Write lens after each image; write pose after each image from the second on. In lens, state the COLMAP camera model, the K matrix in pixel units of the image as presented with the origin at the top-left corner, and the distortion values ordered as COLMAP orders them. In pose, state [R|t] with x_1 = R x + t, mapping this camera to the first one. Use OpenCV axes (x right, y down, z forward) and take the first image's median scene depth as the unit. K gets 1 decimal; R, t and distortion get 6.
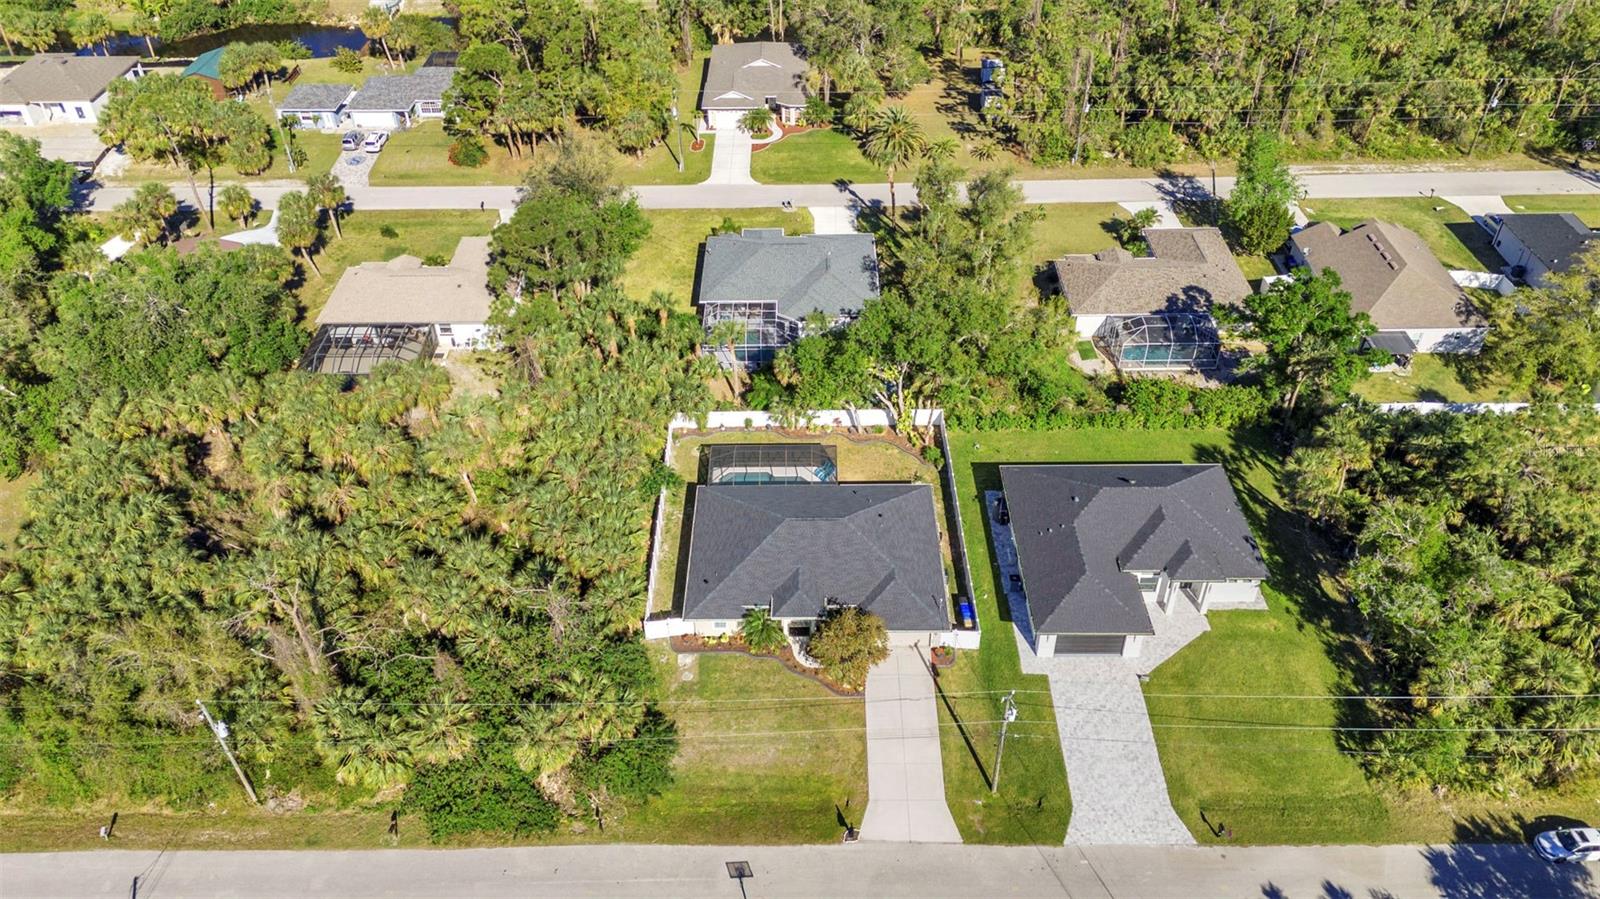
lens RADIAL K [[1163.9, 0, 803.0], [0, 1163.9, 454.8], [0, 0, 1]] dist [0.091657, -0.096060]
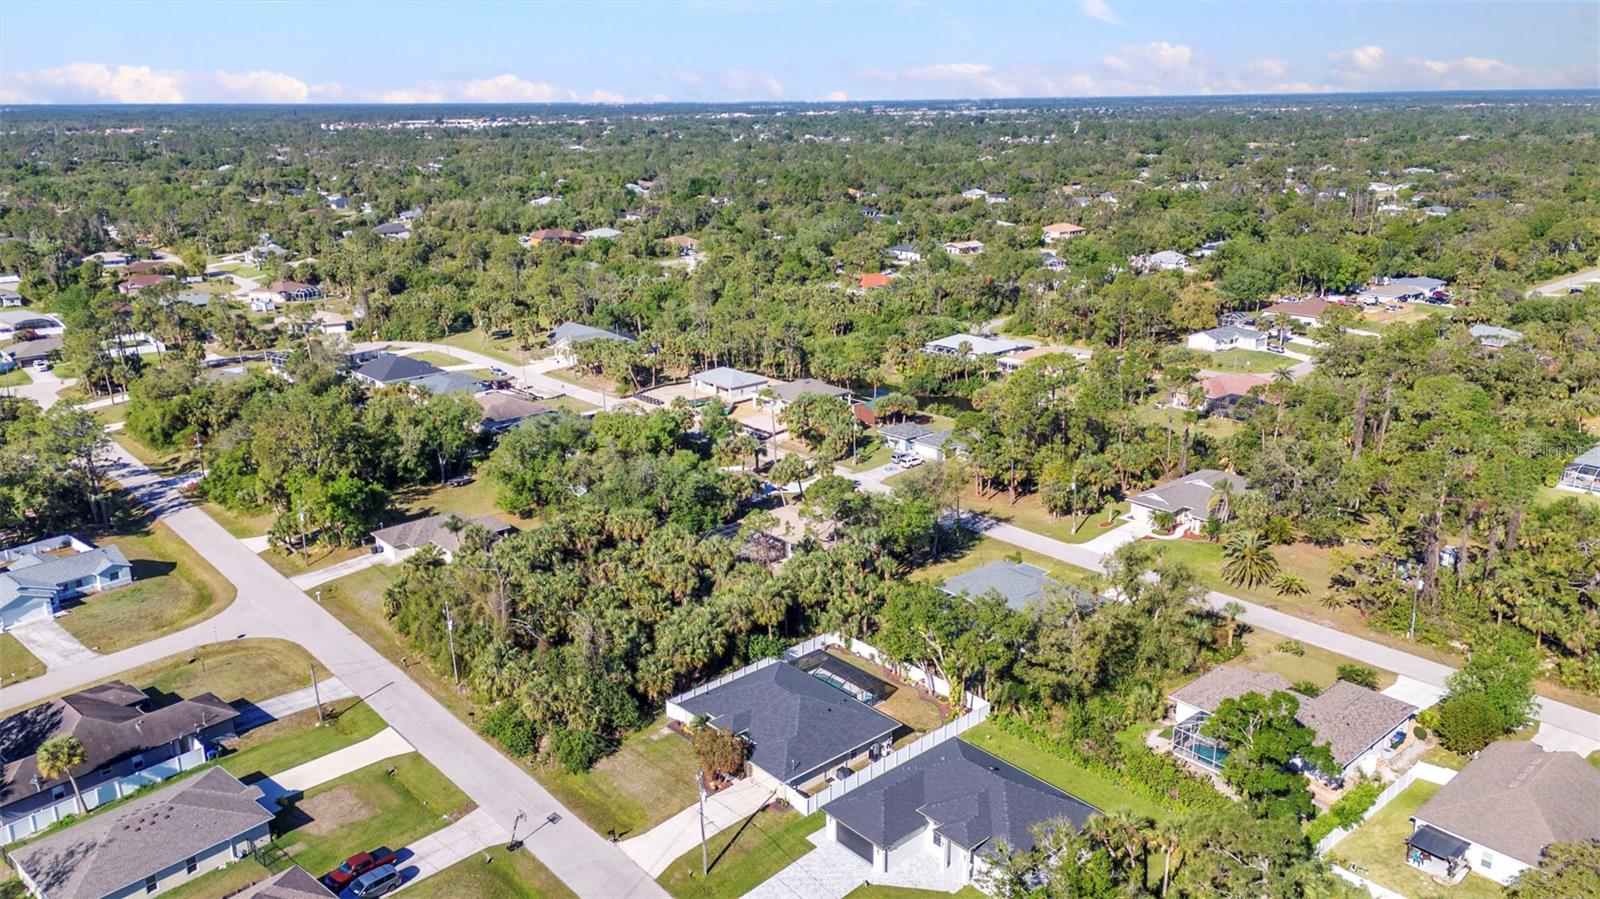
lens RADIAL K [[1163.9, 0, 803.0], [0, 1163.9, 454.8], [0, 0, 1]] dist [0.091657, -0.096060]
pose [[0.664744, 0.223133, -0.712970, 0.900811], [-0.468401, 0.867957, -0.165079, 0.032001], [0.581993, 0.443691, 0.681485, -0.057707]]
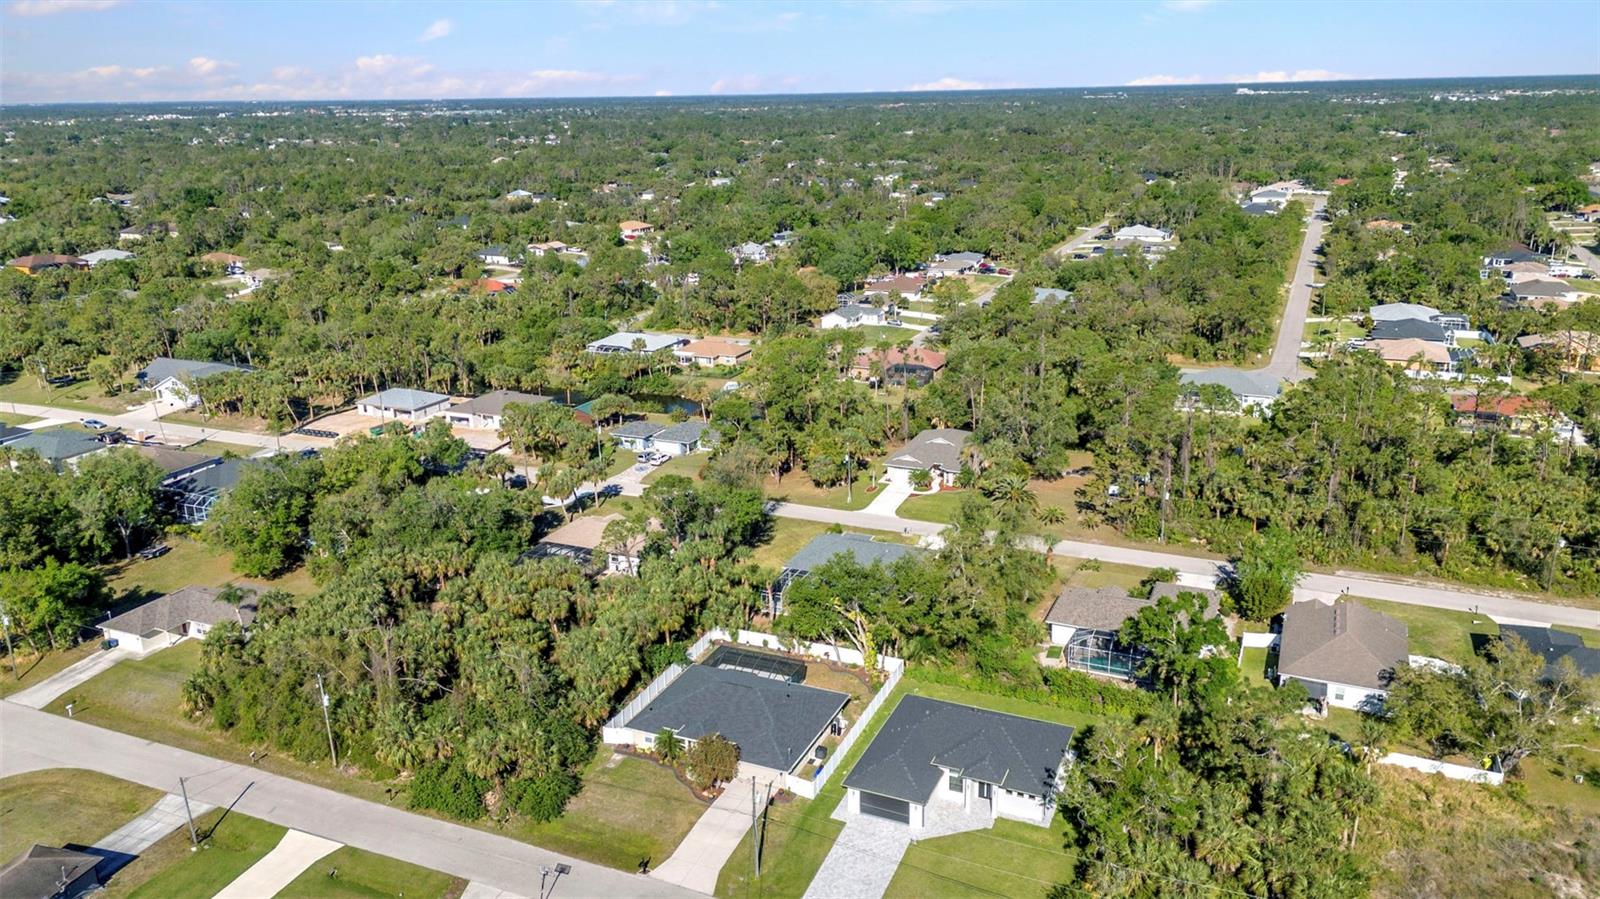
lens RADIAL K [[1163.9, 0, 803.0], [0, 1163.9, 454.8], [0, 0, 1]] dist [0.091657, -0.096060]
pose [[0.915436, 0.115259, -0.385607, 0.552440], [-0.247674, 0.916540, -0.314026, 0.209136], [0.317230, 0.382975, 0.867580, -0.270094]]
